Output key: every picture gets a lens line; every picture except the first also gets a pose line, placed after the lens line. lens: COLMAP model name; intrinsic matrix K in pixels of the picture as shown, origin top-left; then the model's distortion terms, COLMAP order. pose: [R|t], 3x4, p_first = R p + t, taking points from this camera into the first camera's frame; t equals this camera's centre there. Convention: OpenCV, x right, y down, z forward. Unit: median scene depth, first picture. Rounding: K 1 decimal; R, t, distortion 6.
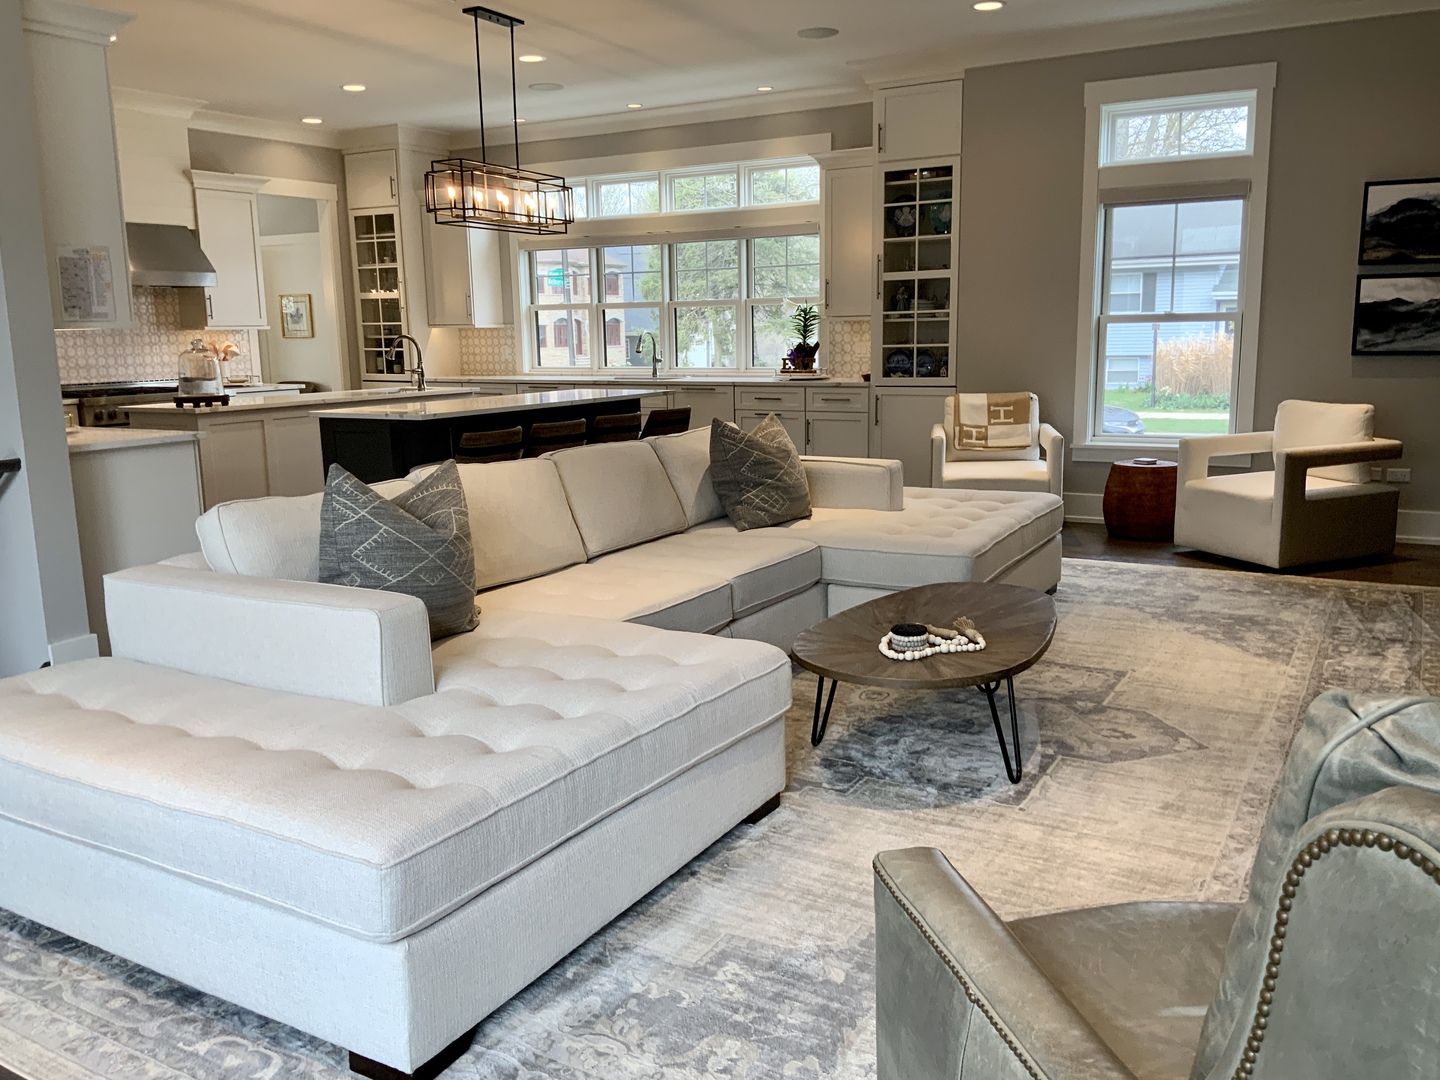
lens RADIAL K [[1181.2, 0, 720.0], [0, 1181.2, 540.0], [0, 0, 1]] dist [0.136560, -0.298222]
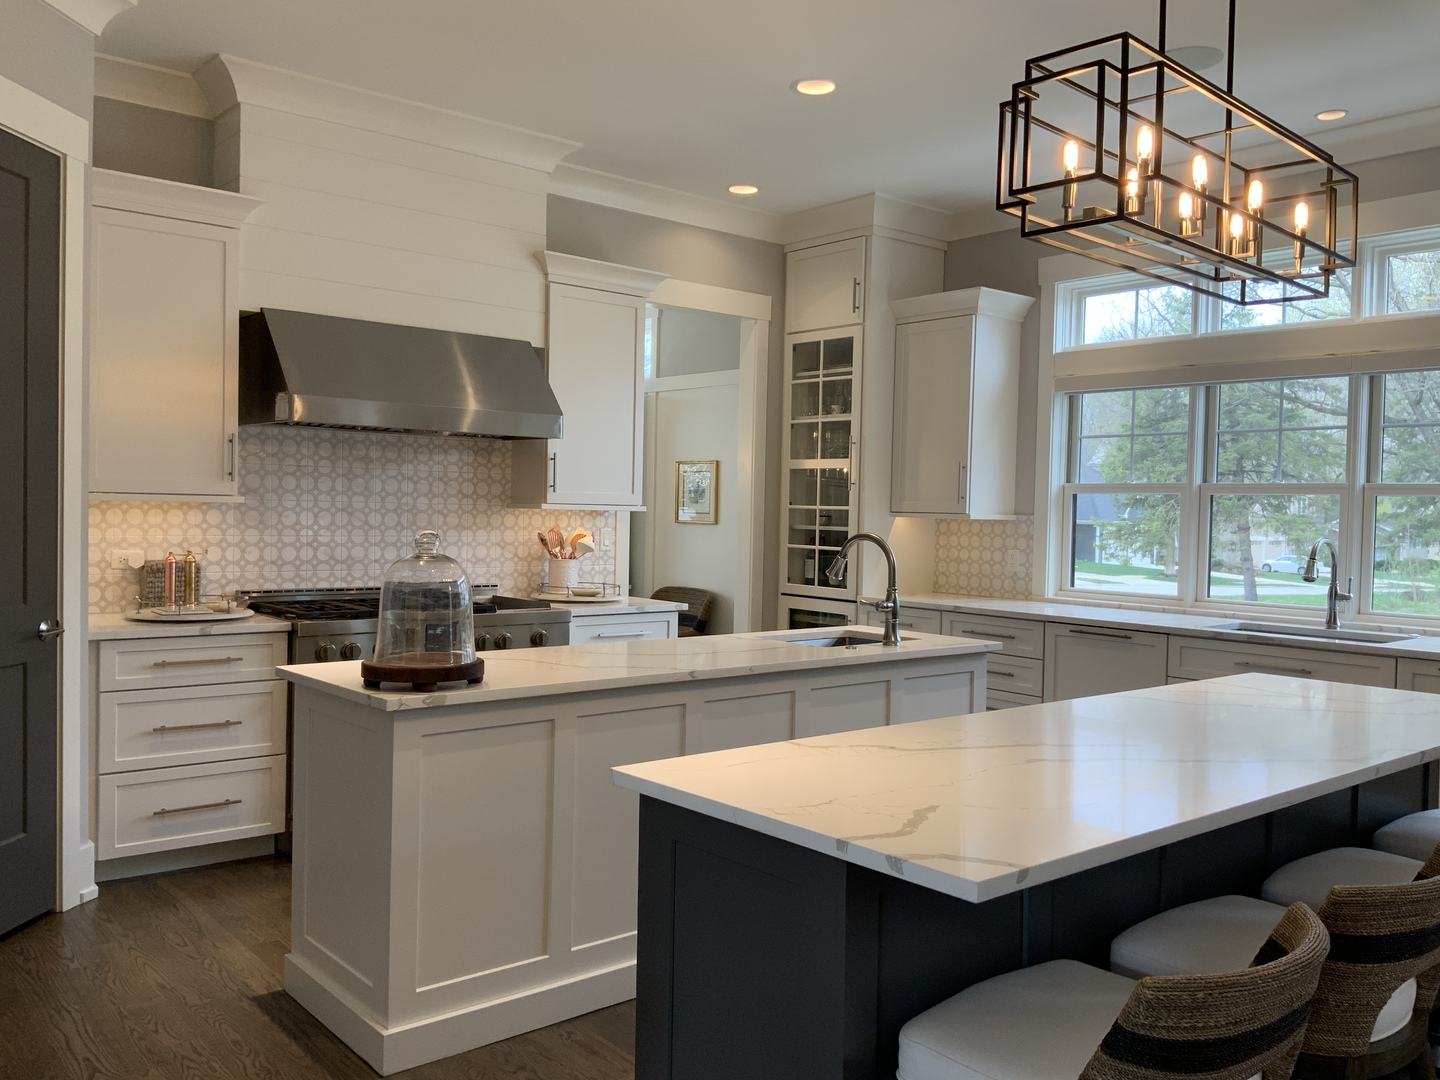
lens RADIAL K [[1181.2, 0, 720.0], [0, 1181.2, 540.0], [0, 0, 1]] dist [0.136560, -0.298222]
pose [[0.940752, 0.047521, -0.335750, -0.184858], [-0.097770, 0.986095, -0.134376, -0.114492], [0.324696, 0.159241, 0.932317, 0.615144]]
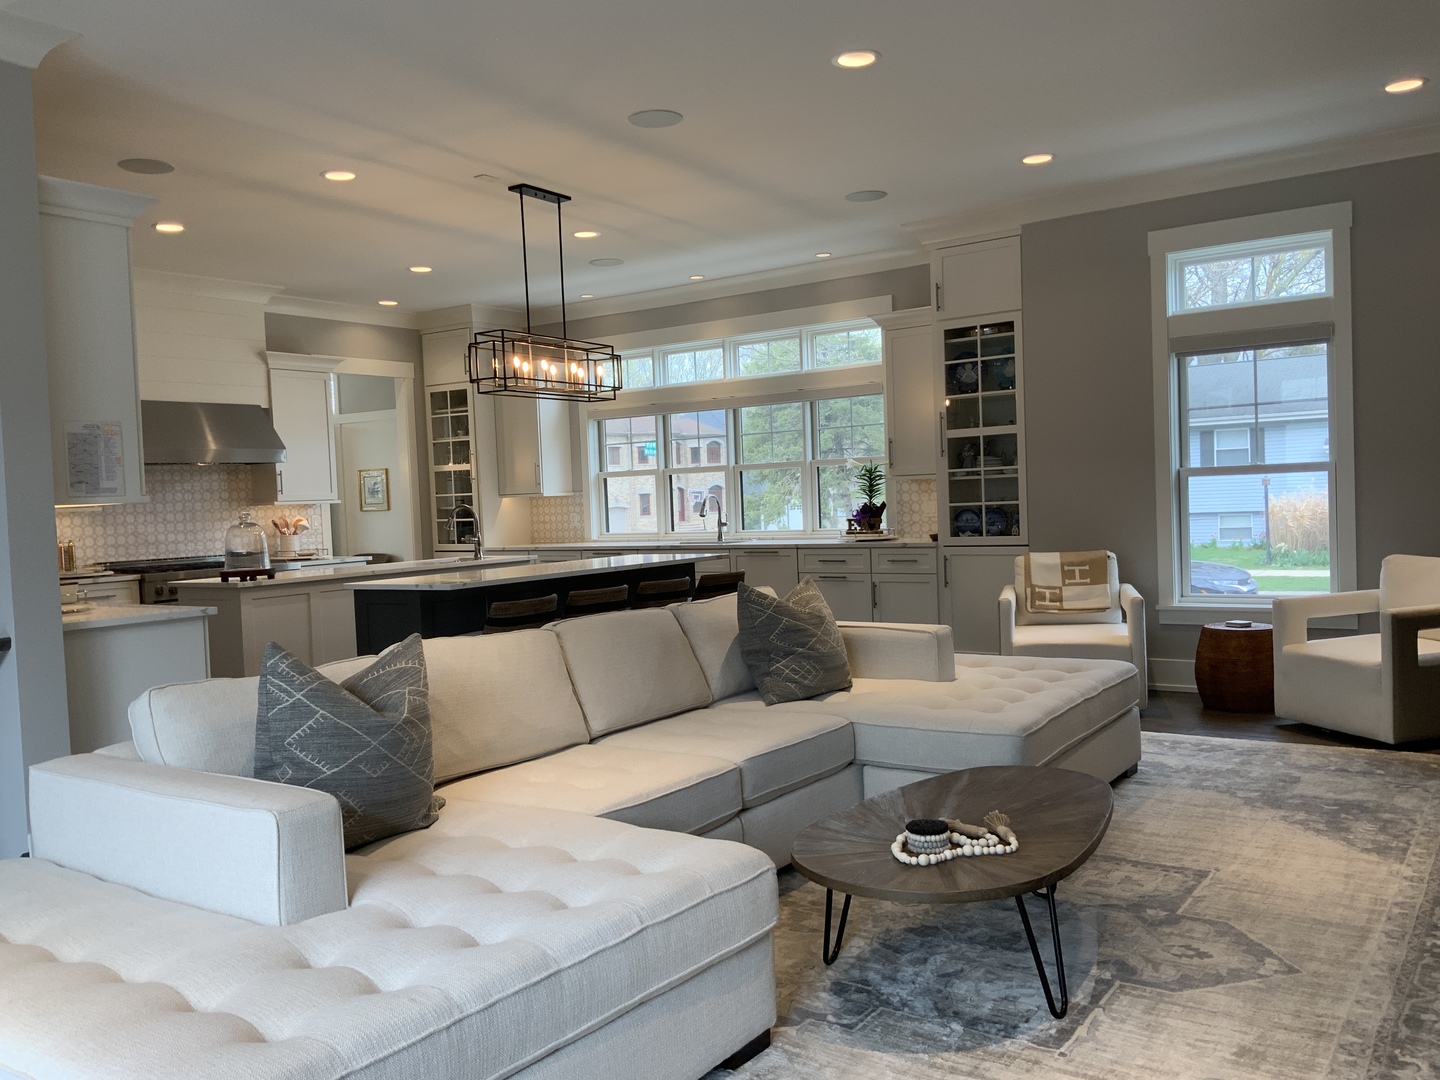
lens RADIAL K [[1181.2, 0, 720.0], [0, 1181.2, 540.0], [0, 0, 1]] dist [0.136560, -0.298222]
pose [[0.995842, -0.018648, -0.089173, 0.045063], [0.006224, 0.990465, -0.137624, -0.005847], [0.090889, 0.136497, 0.986462, 0.054146]]
